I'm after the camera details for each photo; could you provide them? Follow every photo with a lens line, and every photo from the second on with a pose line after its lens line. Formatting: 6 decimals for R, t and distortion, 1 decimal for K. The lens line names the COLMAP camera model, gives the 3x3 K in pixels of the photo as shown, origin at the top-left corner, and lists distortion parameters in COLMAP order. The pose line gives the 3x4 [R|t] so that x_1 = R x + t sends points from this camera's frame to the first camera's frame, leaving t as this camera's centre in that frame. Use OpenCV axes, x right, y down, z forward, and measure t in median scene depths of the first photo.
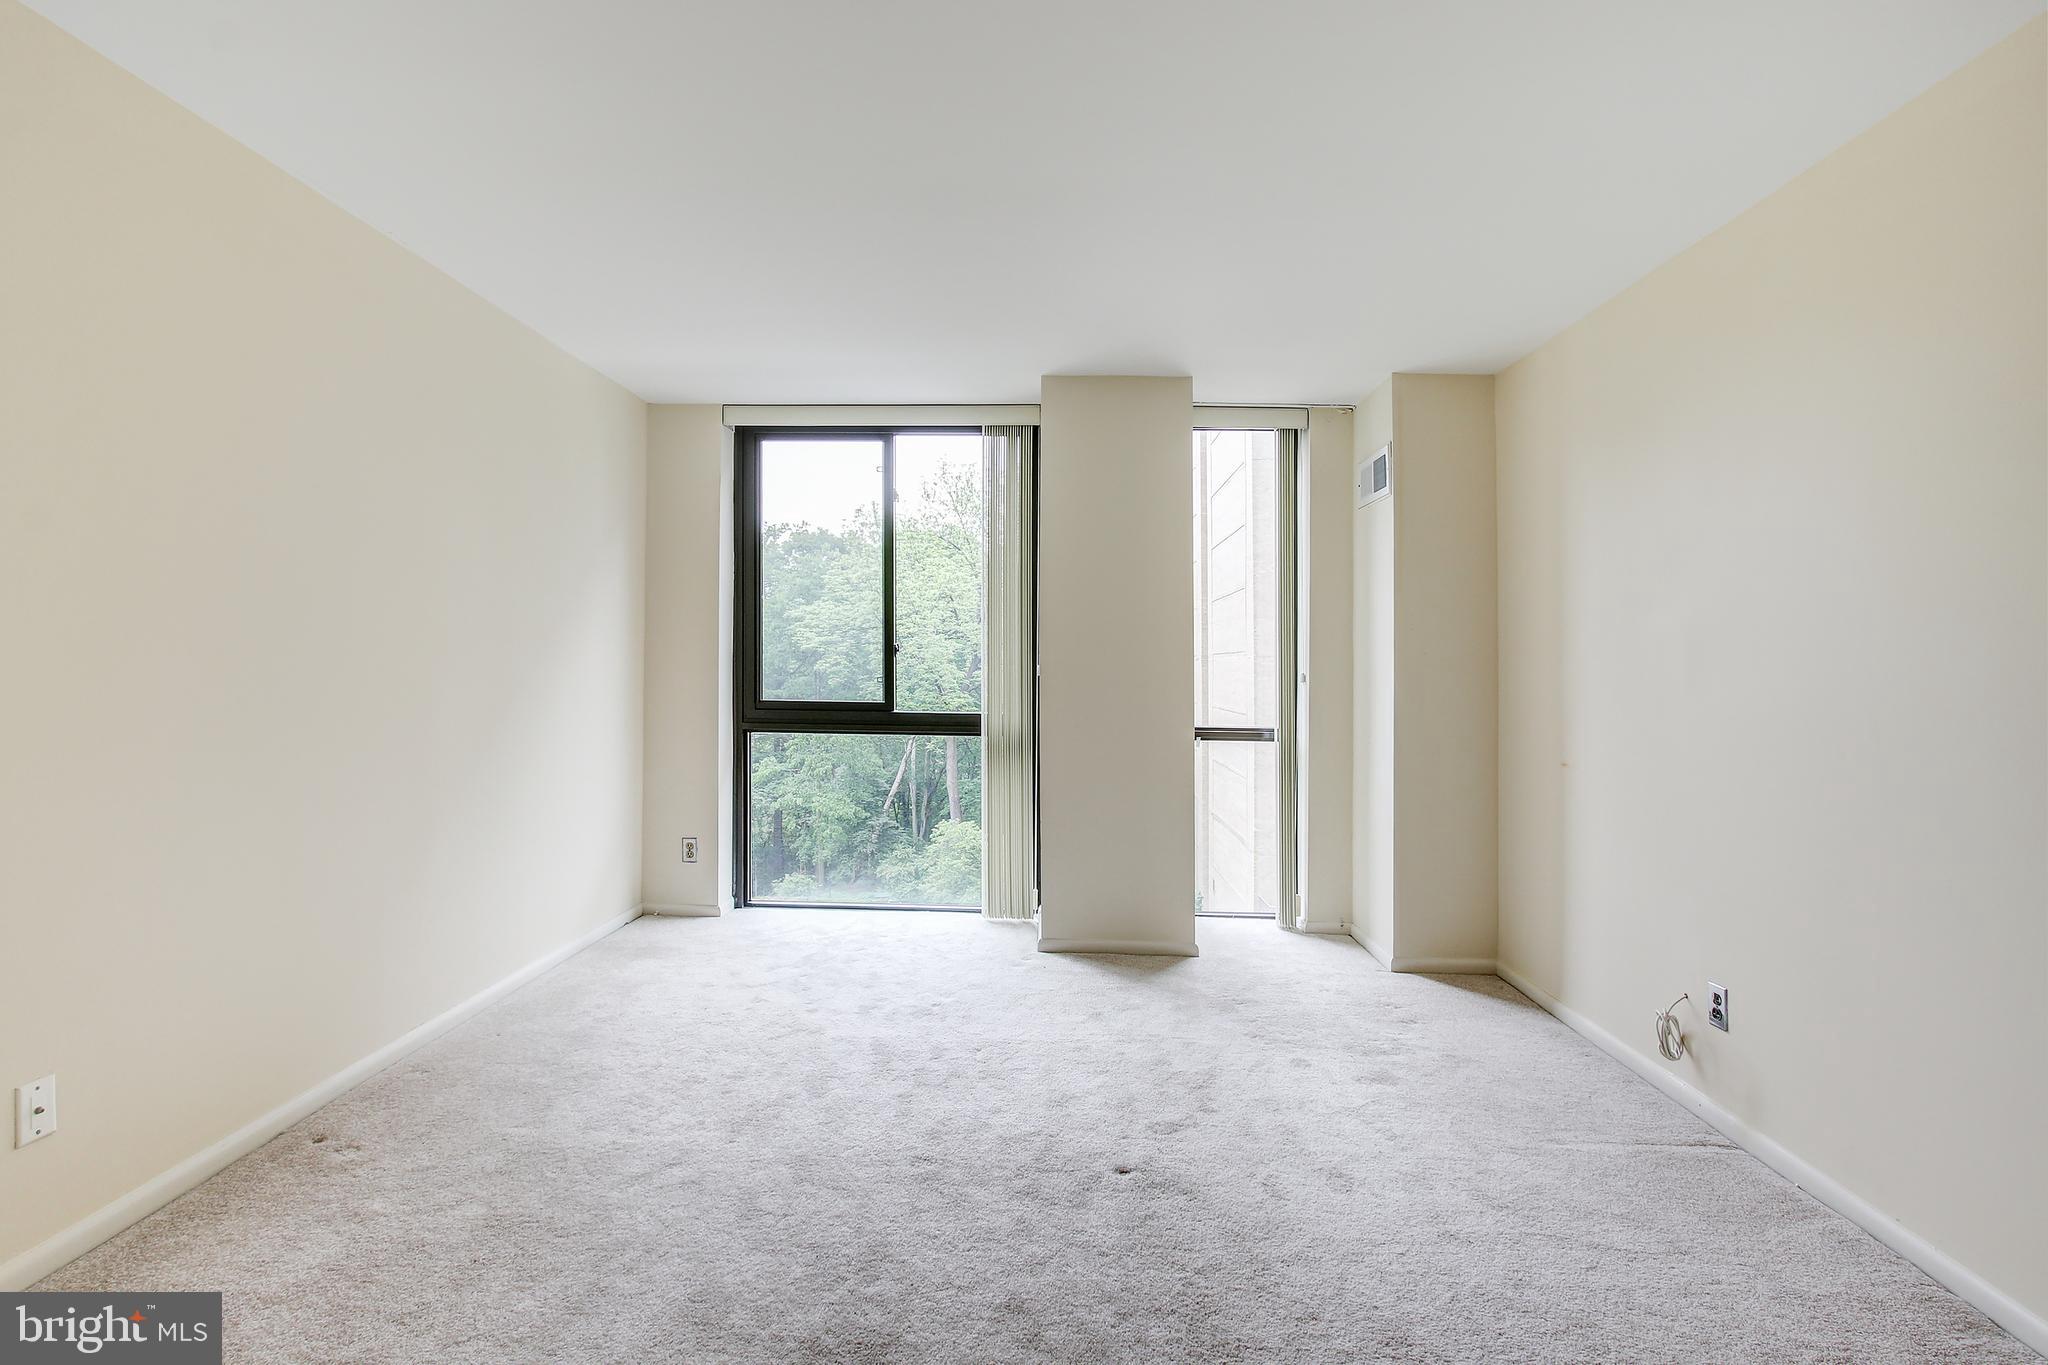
lens RADIAL K [[1000.6, 0, 1067.8], [0, 1000.6, 661.6], [0, 0, 1]] dist [-0.000121, 0.001898]
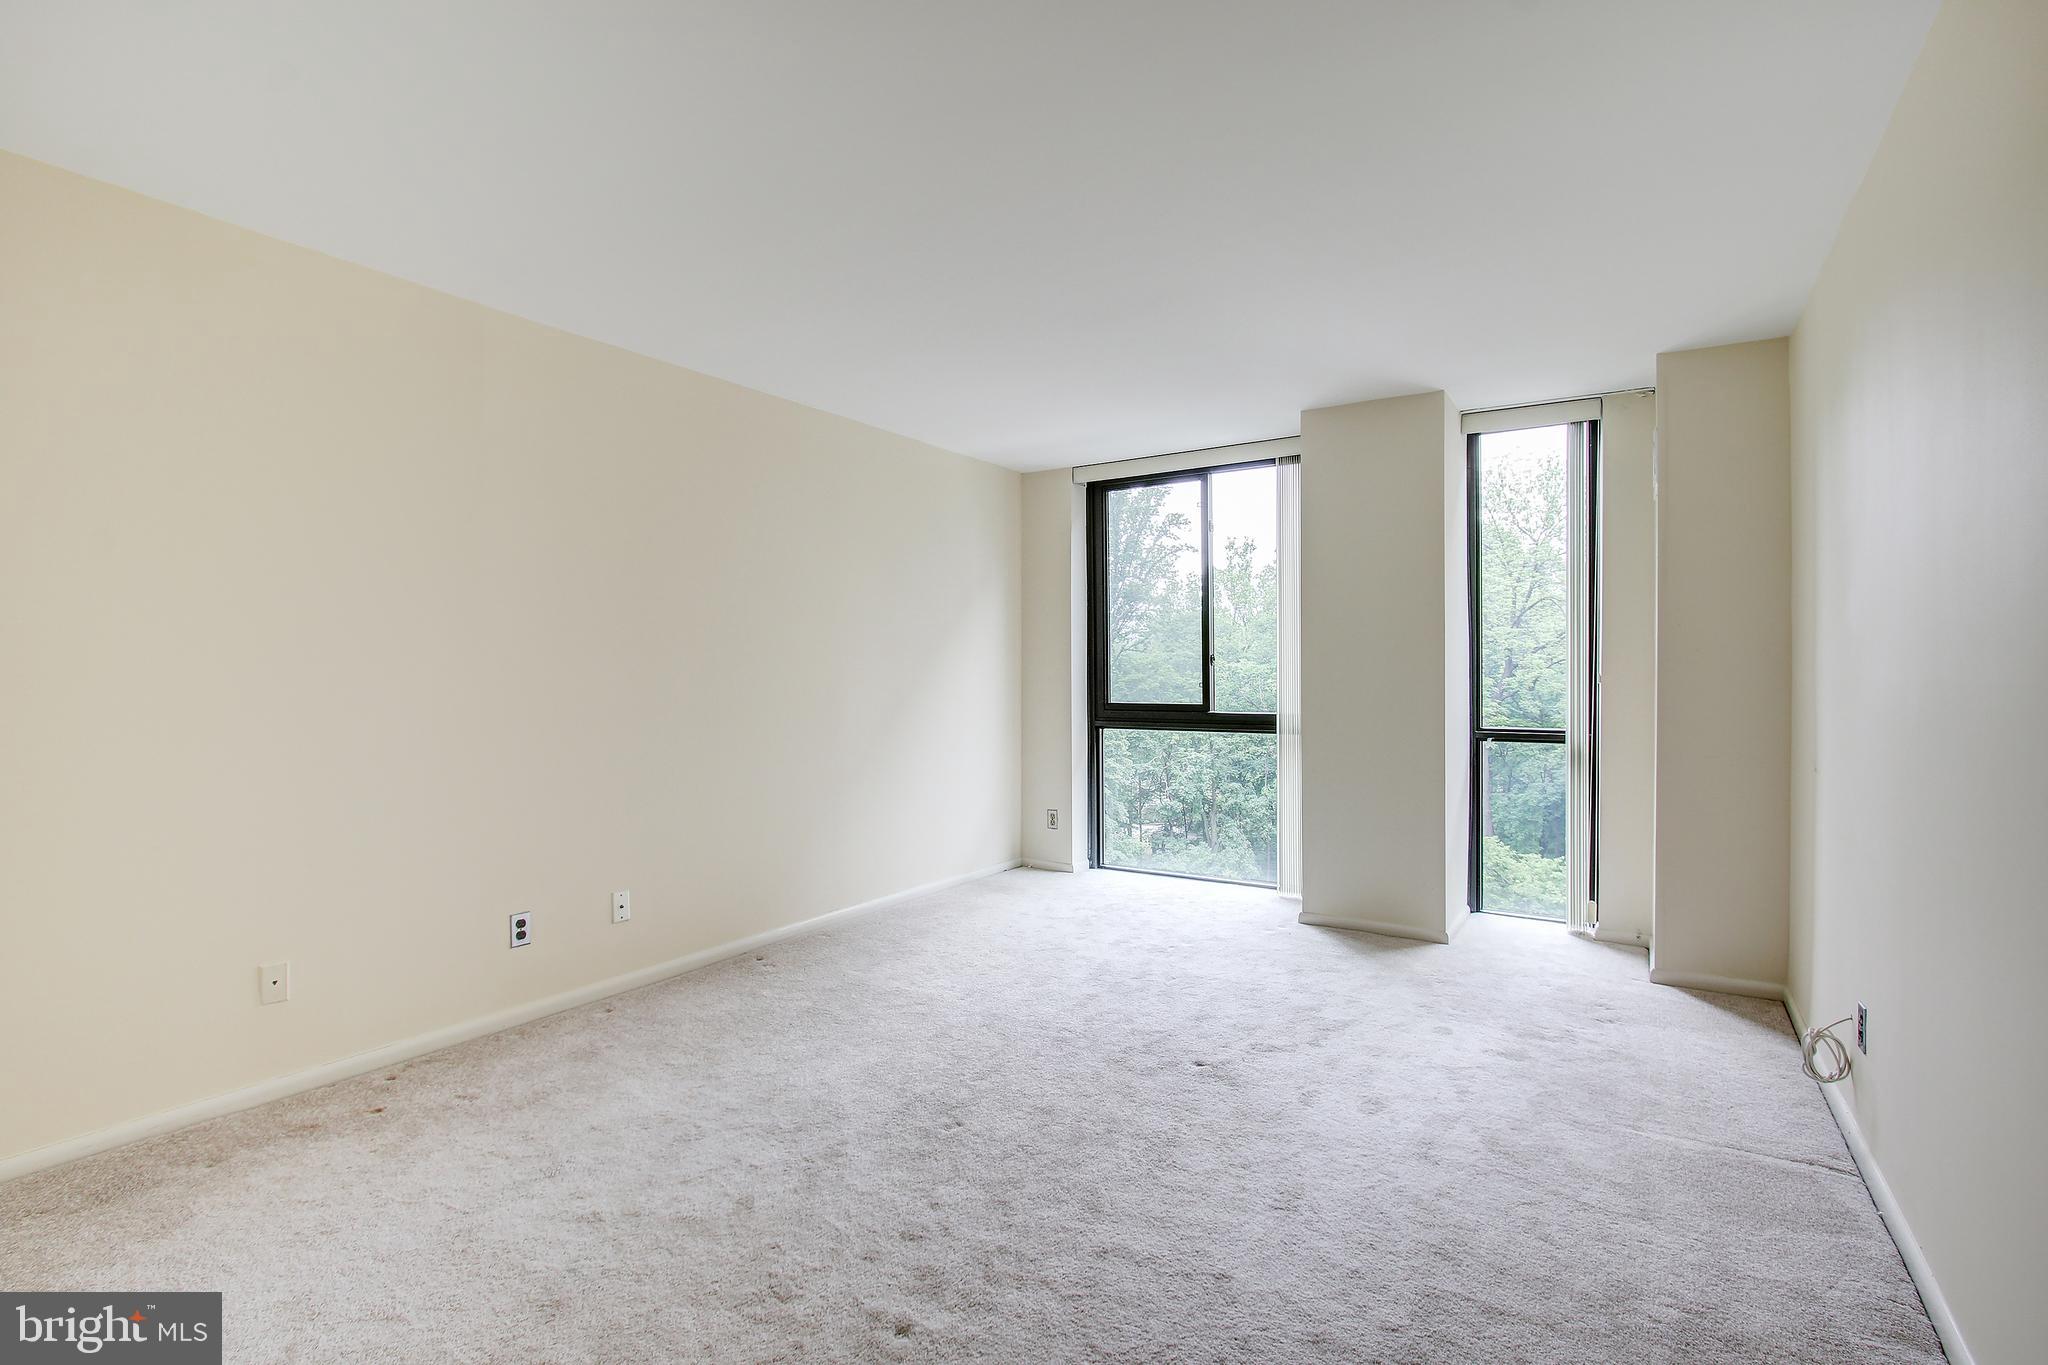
lens RADIAL K [[956.5, 0, 1024.0], [0, 956.5, 682.5], [0, 0, 1]] dist [-0.004128, 0.001914]
pose [[0.858284, -0.012907, -0.513013, 0.300157], [0.019144, 0.999793, 0.006874, 0.005280], [0.512819, -0.015721, 0.858353, -0.094881]]
